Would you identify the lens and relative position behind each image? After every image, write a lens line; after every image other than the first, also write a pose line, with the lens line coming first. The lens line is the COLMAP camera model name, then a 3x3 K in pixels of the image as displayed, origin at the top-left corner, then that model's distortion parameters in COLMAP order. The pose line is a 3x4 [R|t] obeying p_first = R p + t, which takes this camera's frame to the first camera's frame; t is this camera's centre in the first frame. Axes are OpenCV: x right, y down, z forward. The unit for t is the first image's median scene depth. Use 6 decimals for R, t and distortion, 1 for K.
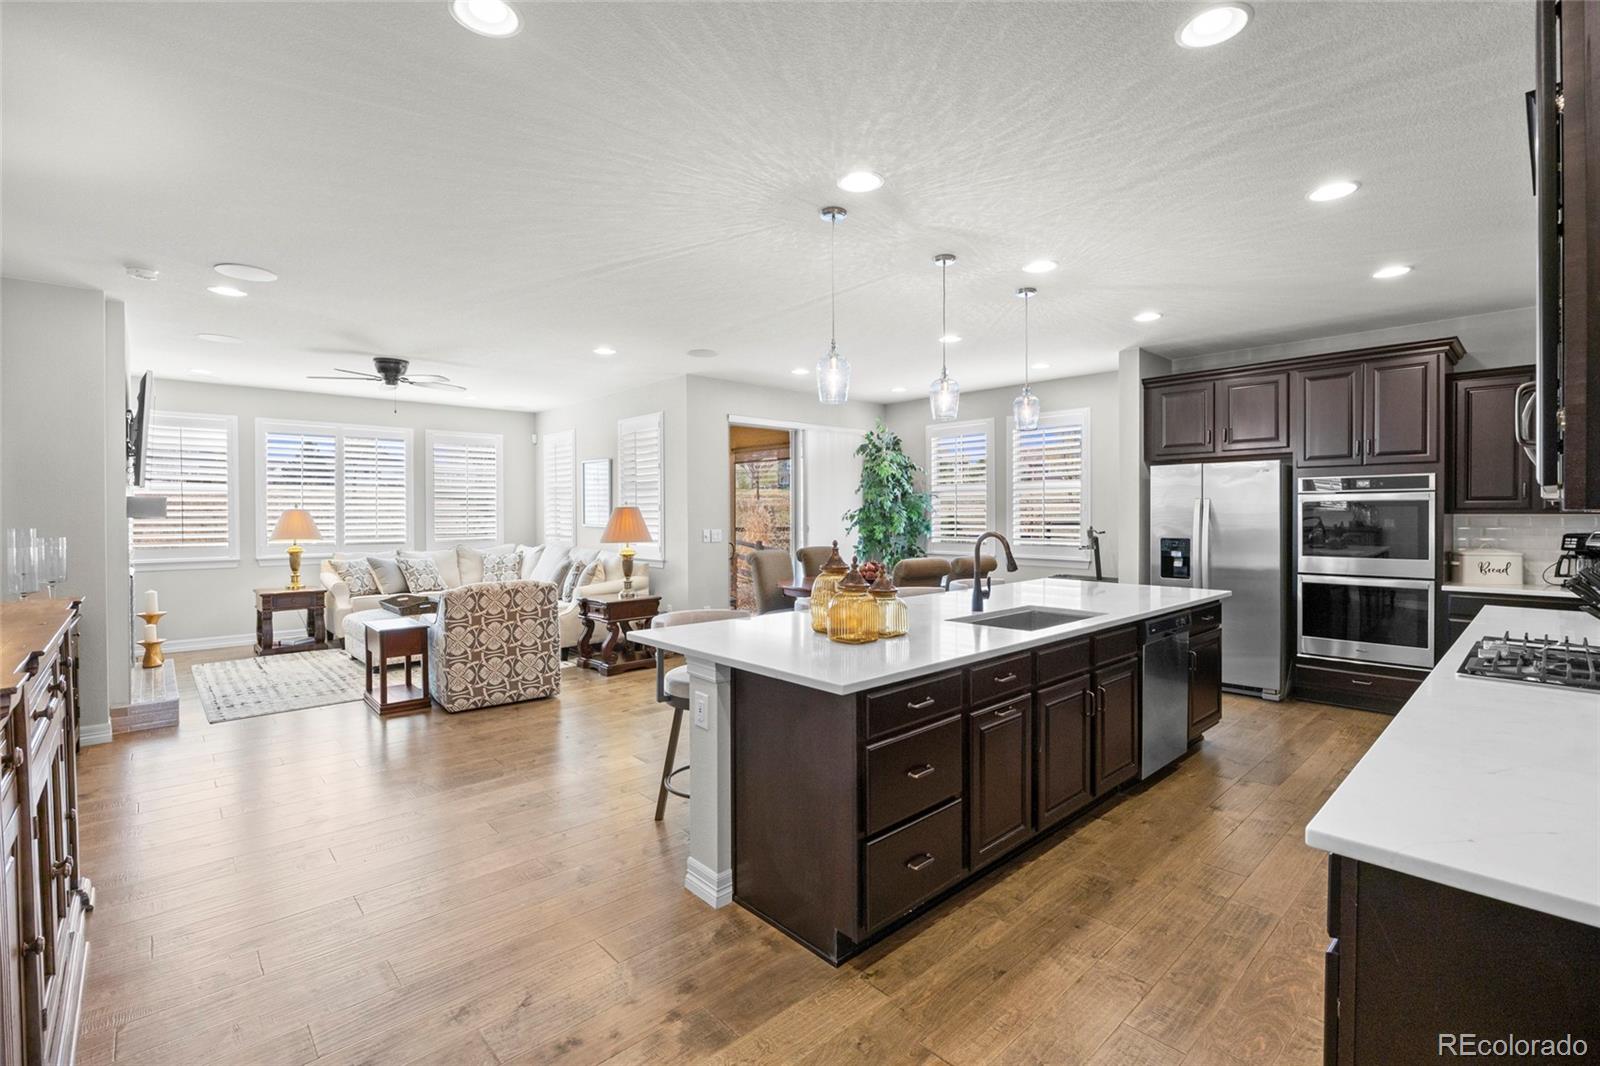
lens RADIAL K [[705.7, 0, 801.5], [0, 705.7, 520.8], [0, 0, 1]] dist [-0.010885, 0.000546]
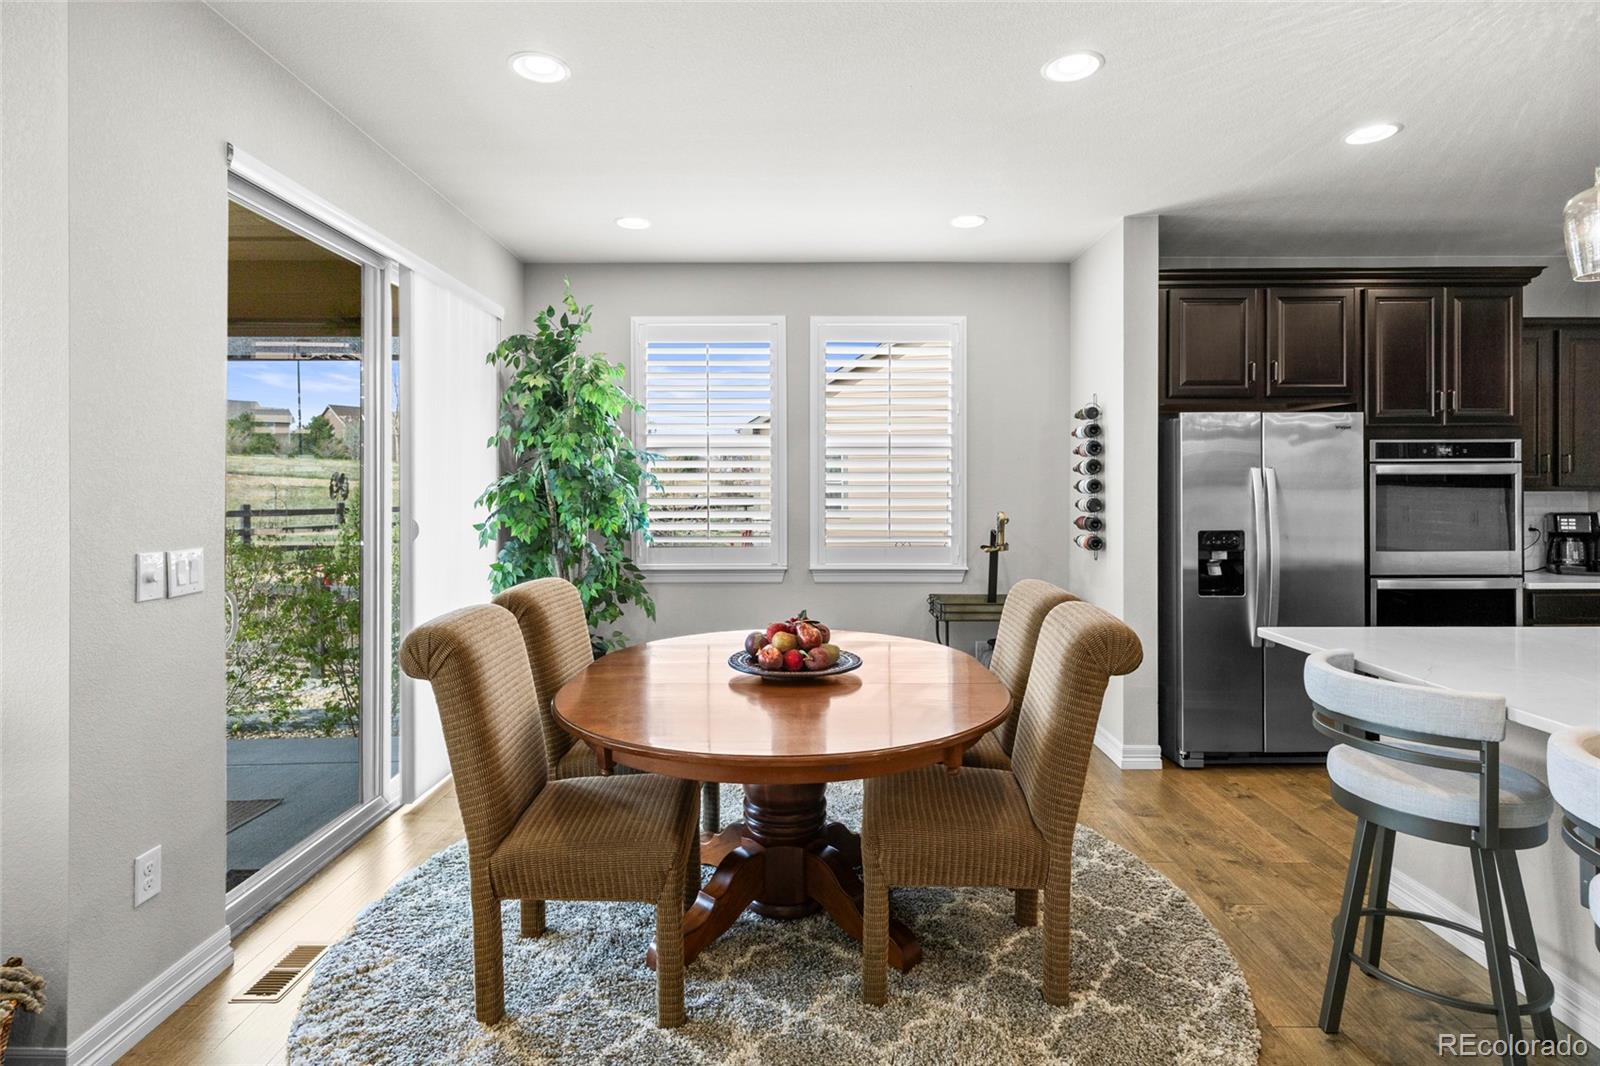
lens RADIAL K [[792.7, 0, 806.3], [0, 792.7, 489.7], [0, 0, 1]] dist [0.001908, 0.000767]
pose [[0.683592, 0.001654, 0.729863, -0.250679], [0.007121, 0.999935, -0.008936, -0.008483], [-0.729830, 0.011306, 0.683535, 0.858157]]
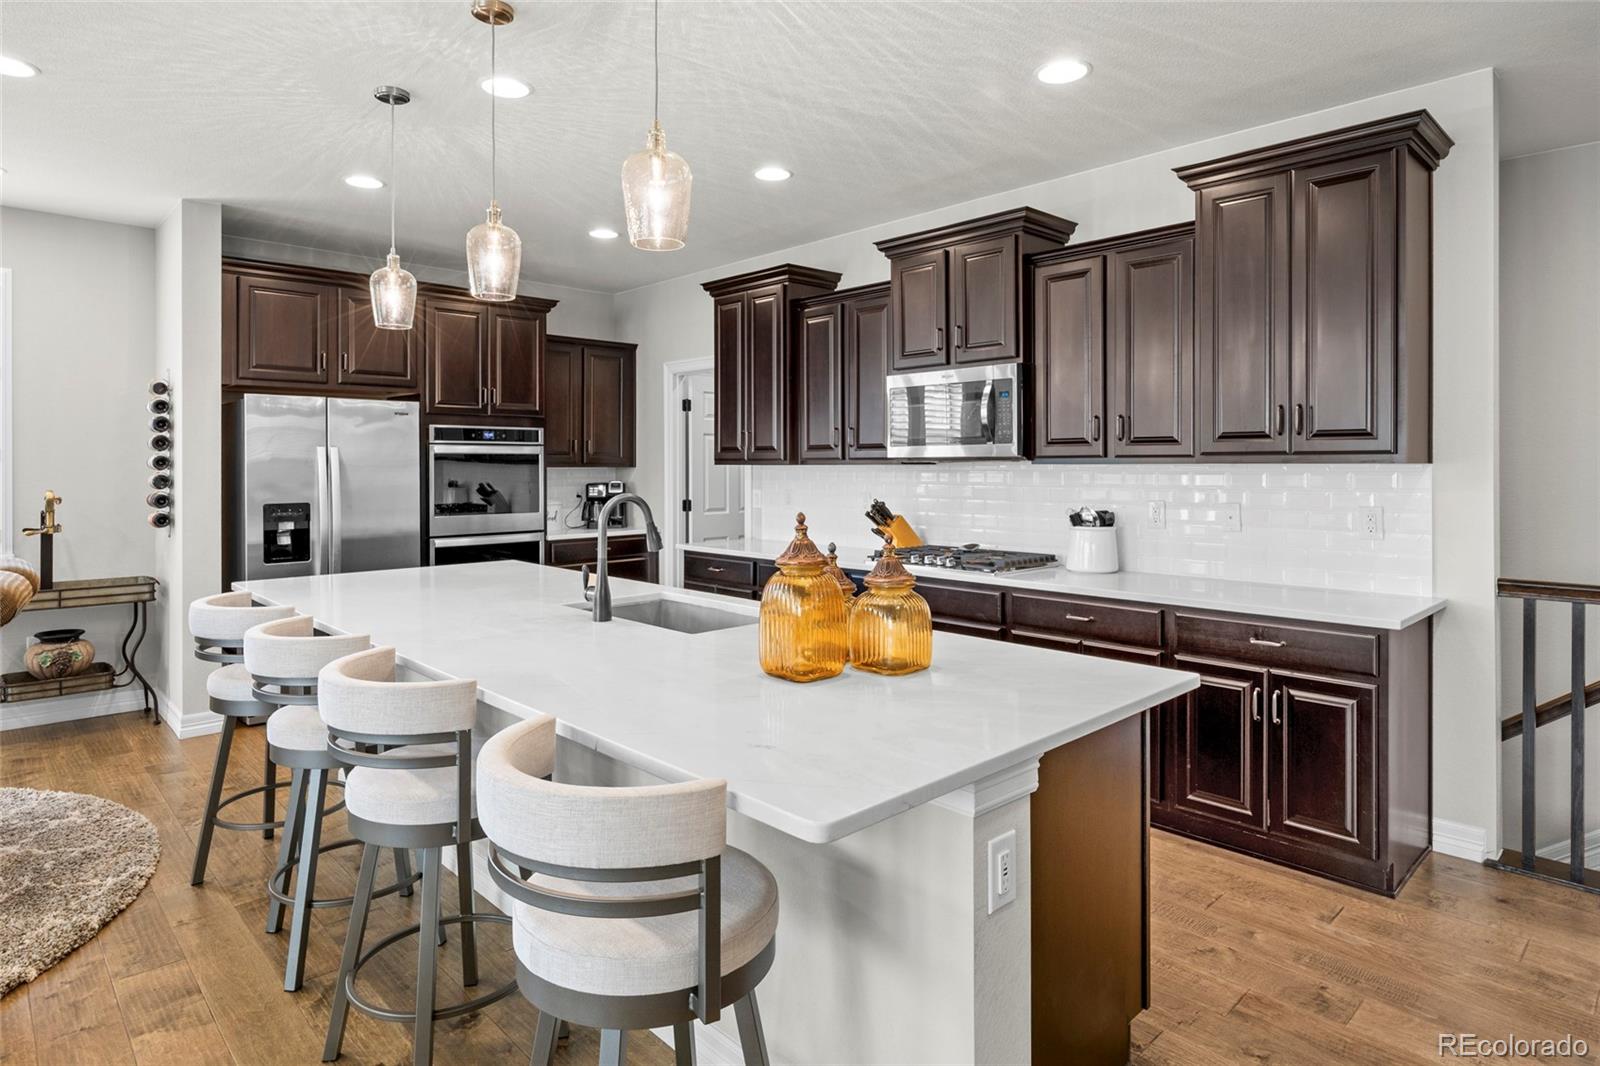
lens RADIAL K [[888.3, 0, 803.7], [0, 888.3, 467.3], [0, 0, 1]] dist [-0.004756, -0.002325]
pose [[-0.013278, 0.000086, 0.999912, -0.364112], [0.011032, 0.999939, 0.000061, -0.005048], [-0.999851, 0.011032, -0.013278, 0.555630]]
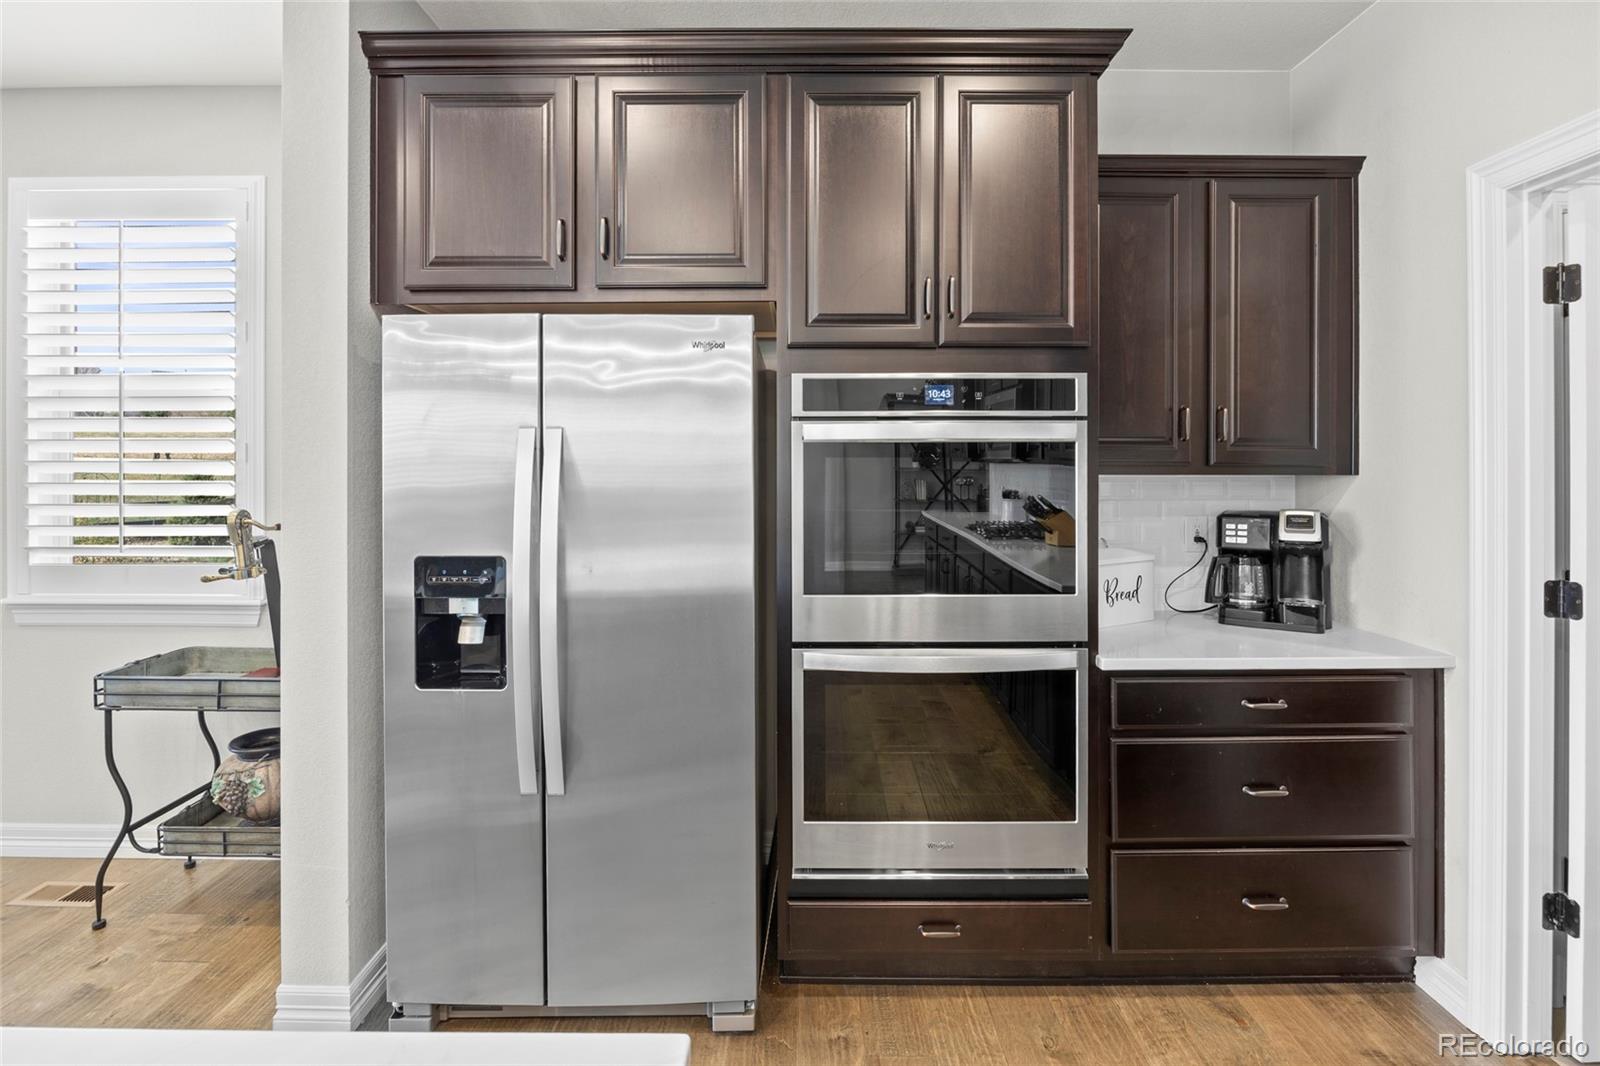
lens RADIAL K [[757.5, 0, 808.1], [0, 757.5, 464.5], [0, 0, 1]] dist [-0.012154, -0.000015]
pose [[0.678807, 0.001259, 0.734315, 0.428666], [0.005184, 0.999965, -0.006506, -0.012939], [-0.734298, 0.008223, 0.678777, 0.726858]]
